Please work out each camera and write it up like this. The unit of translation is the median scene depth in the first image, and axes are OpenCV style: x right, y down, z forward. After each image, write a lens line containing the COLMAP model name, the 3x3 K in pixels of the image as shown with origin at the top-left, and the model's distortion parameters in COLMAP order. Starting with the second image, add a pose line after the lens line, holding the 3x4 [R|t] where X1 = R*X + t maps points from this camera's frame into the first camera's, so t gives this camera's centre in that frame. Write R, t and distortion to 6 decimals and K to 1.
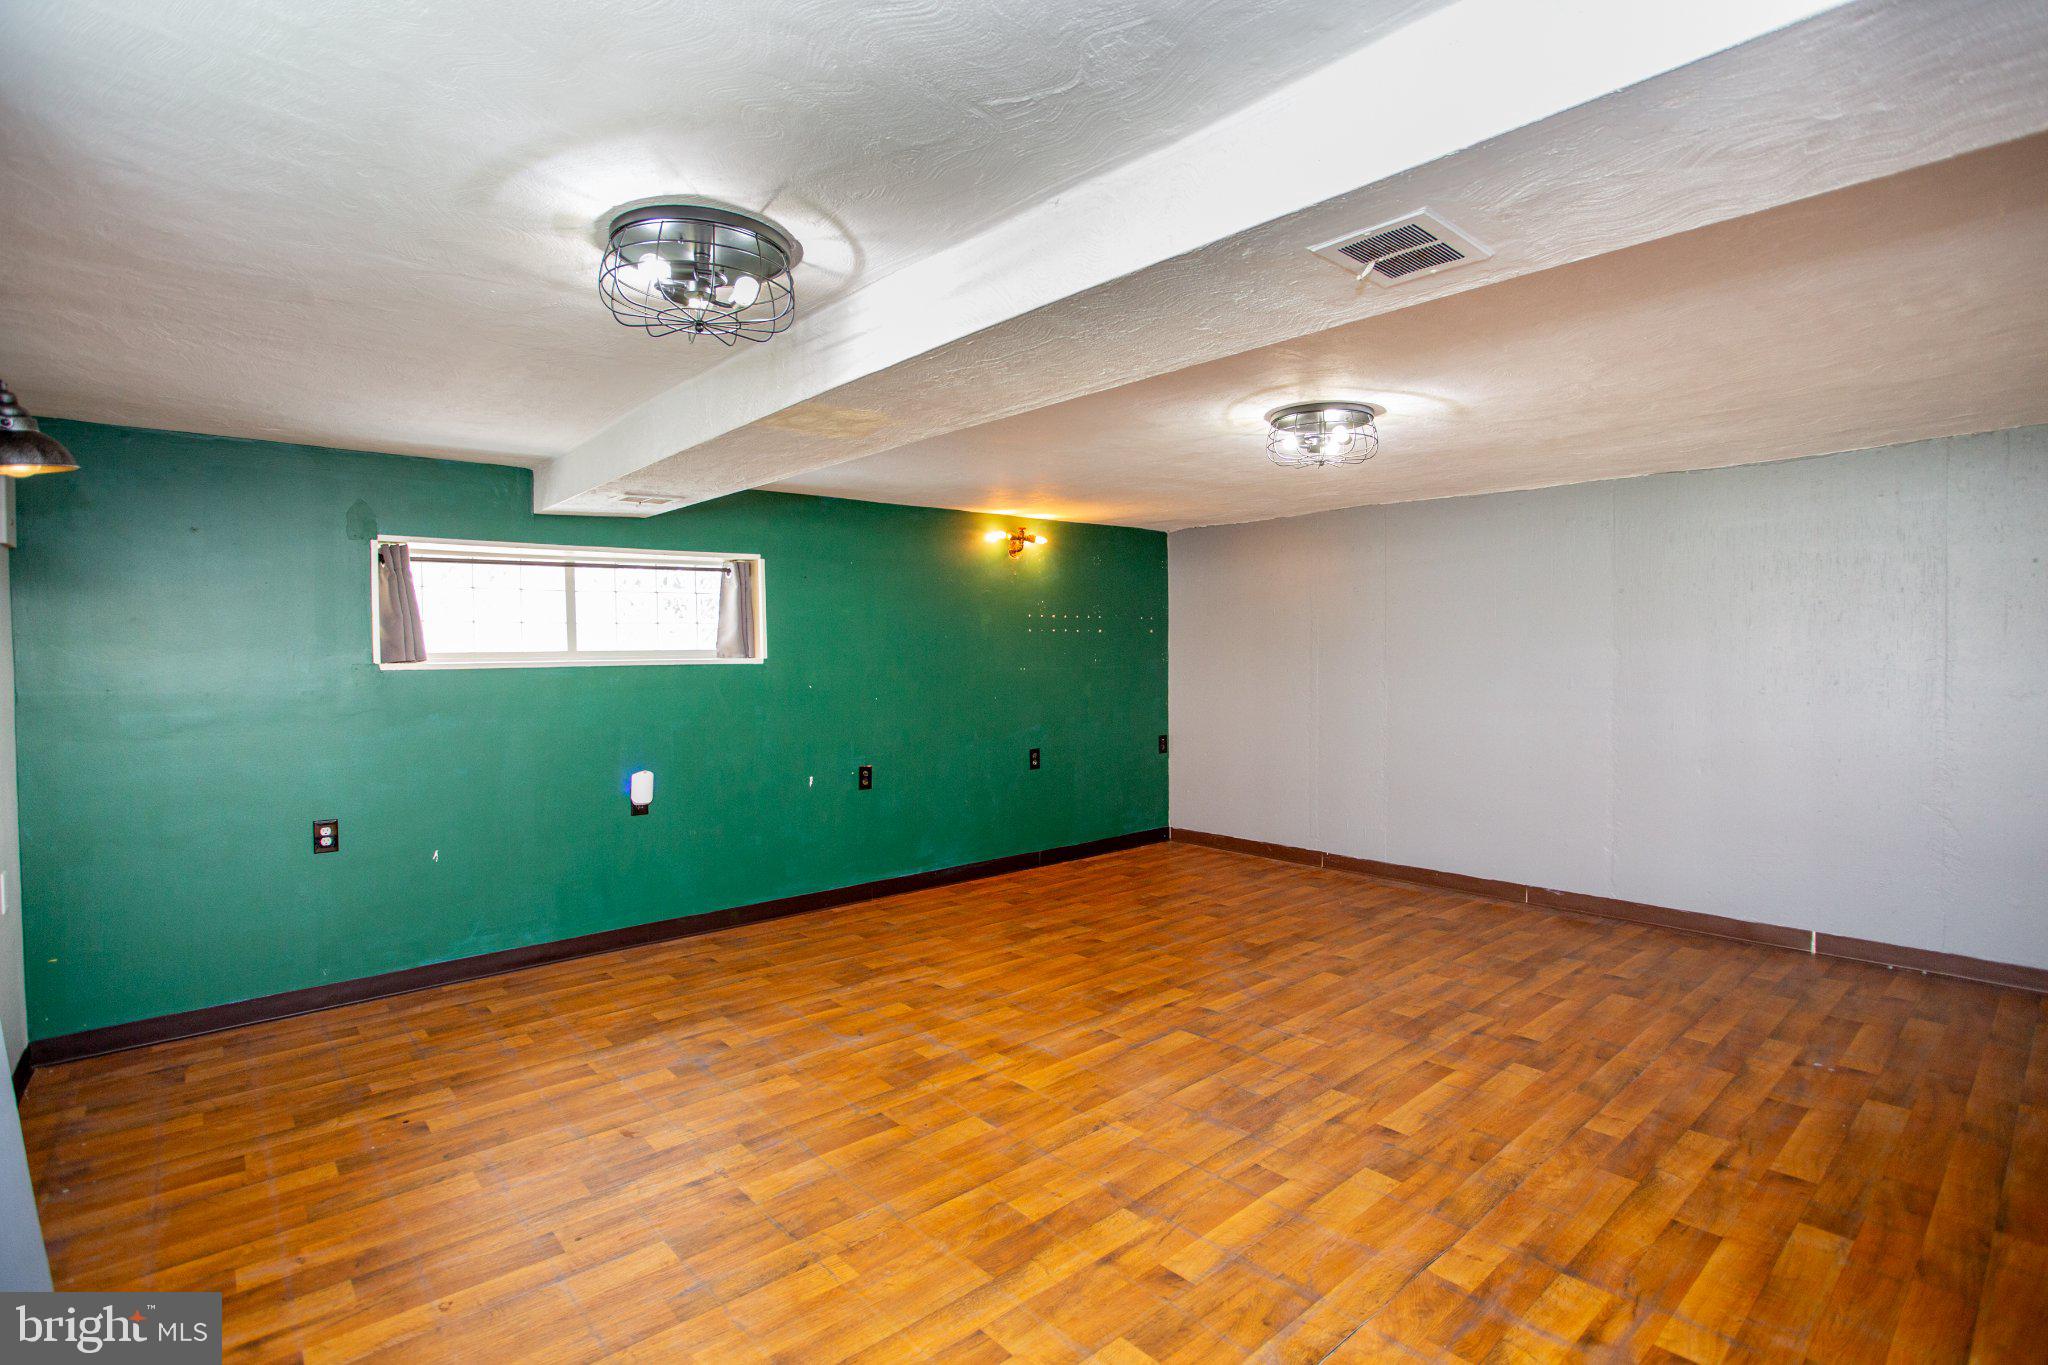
lens RADIAL K [[1000.2, 0, 1026.8], [0, 1000.2, 675.5], [0, 0, 1]] dist [-0.062558, 0.024303]
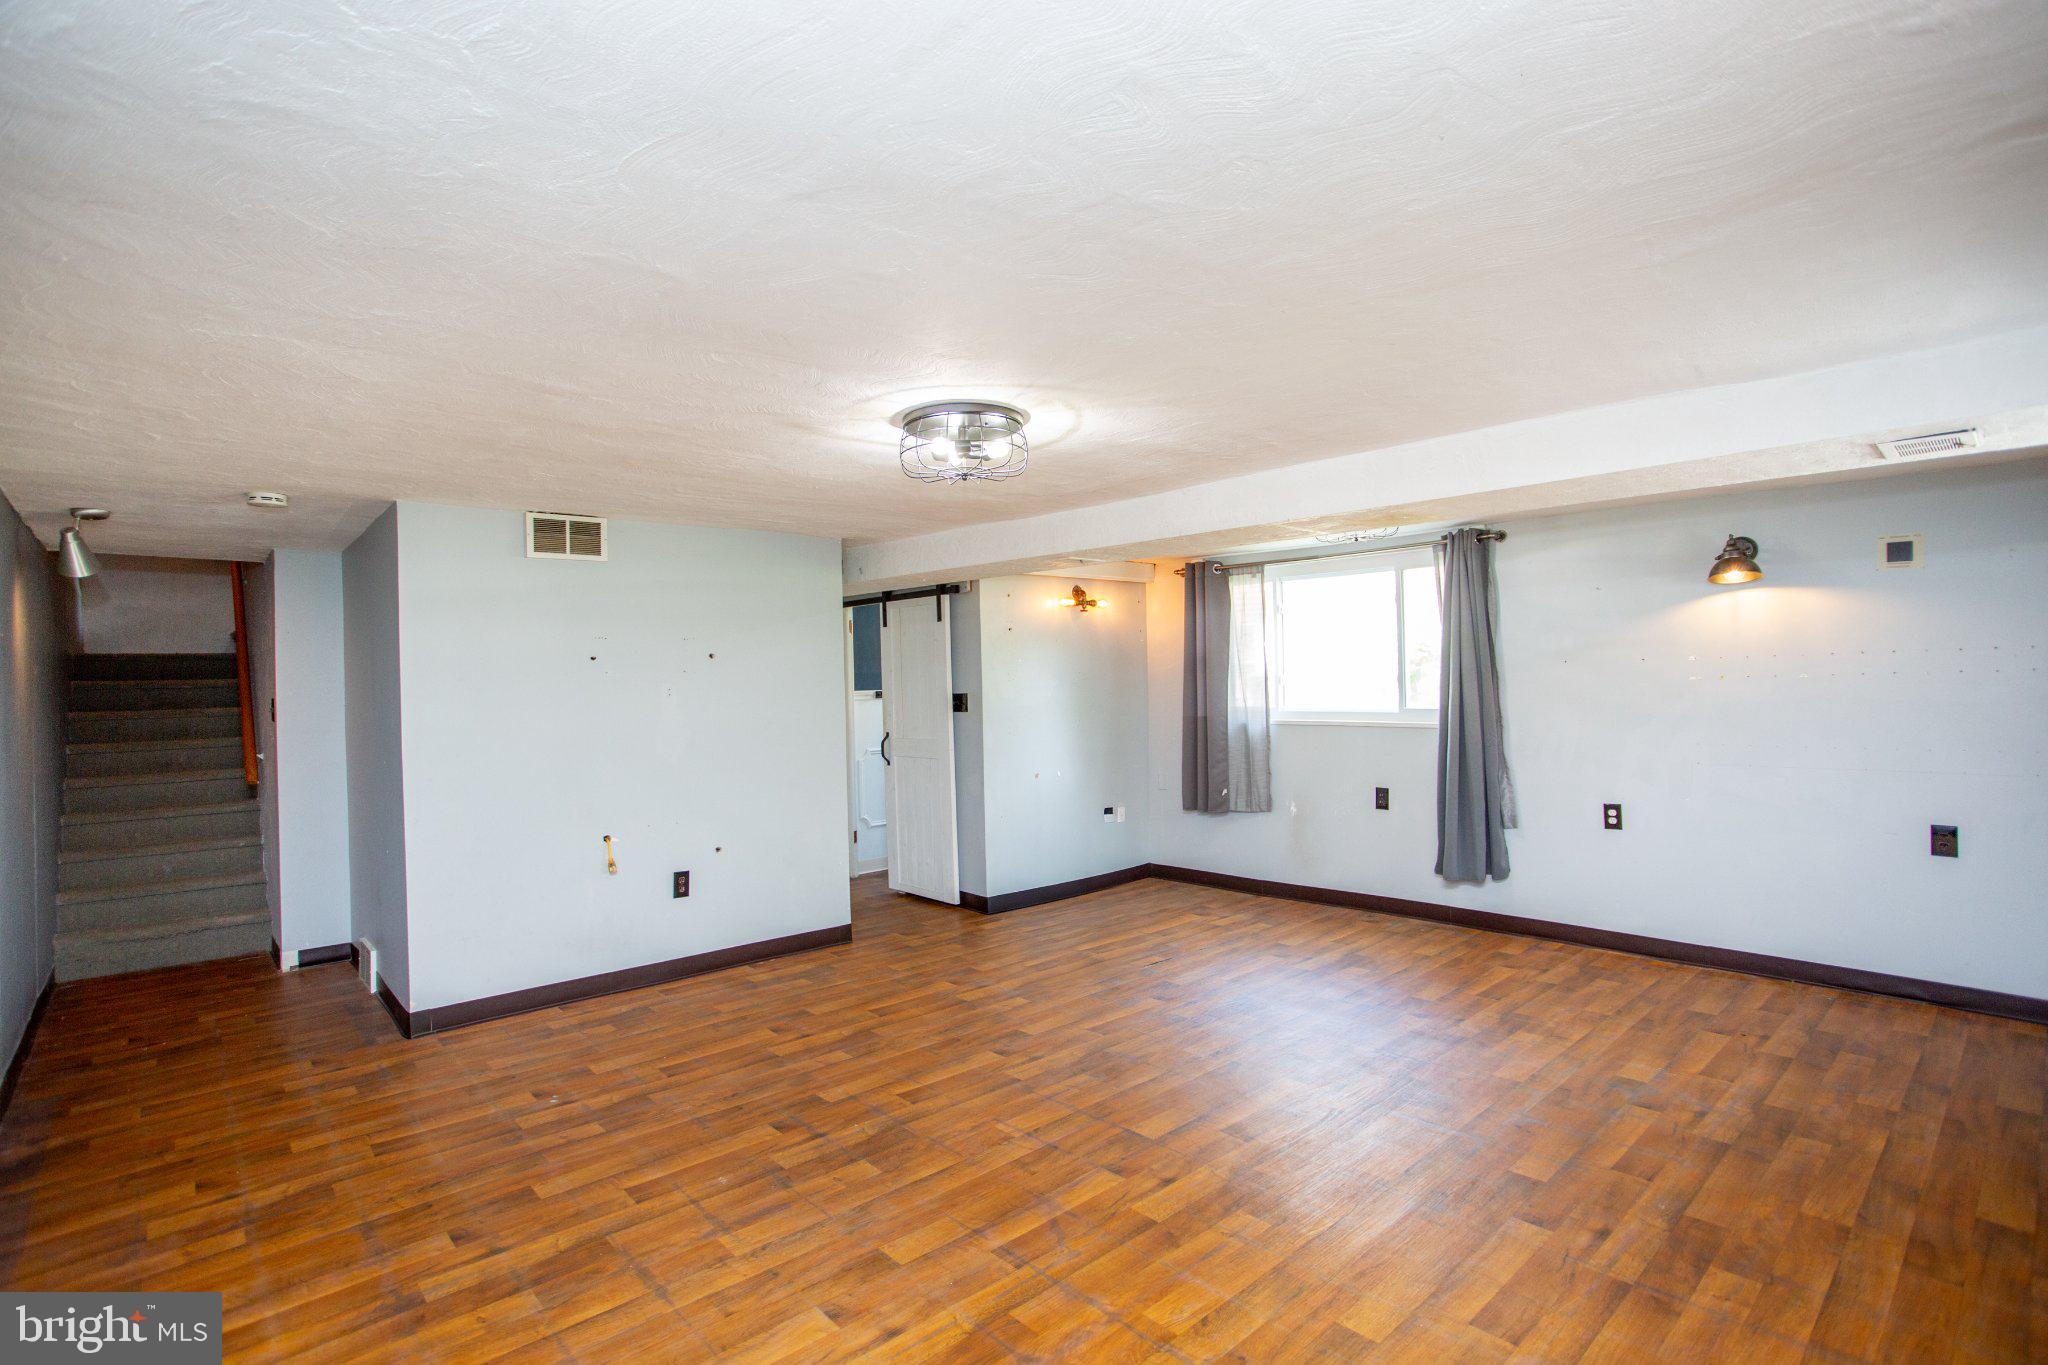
lens RADIAL K [[1000.2, 0, 1023.1], [0, 1000.2, 681.2], [0, 0, 1]] dist [-0.062558, 0.024303]
pose [[-0.999352, 0.032408, -0.015691, 0.290316], [0.032063, 0.999248, 0.021783, -0.065235], [0.016385, 0.021266, -0.999640, 1.997301]]
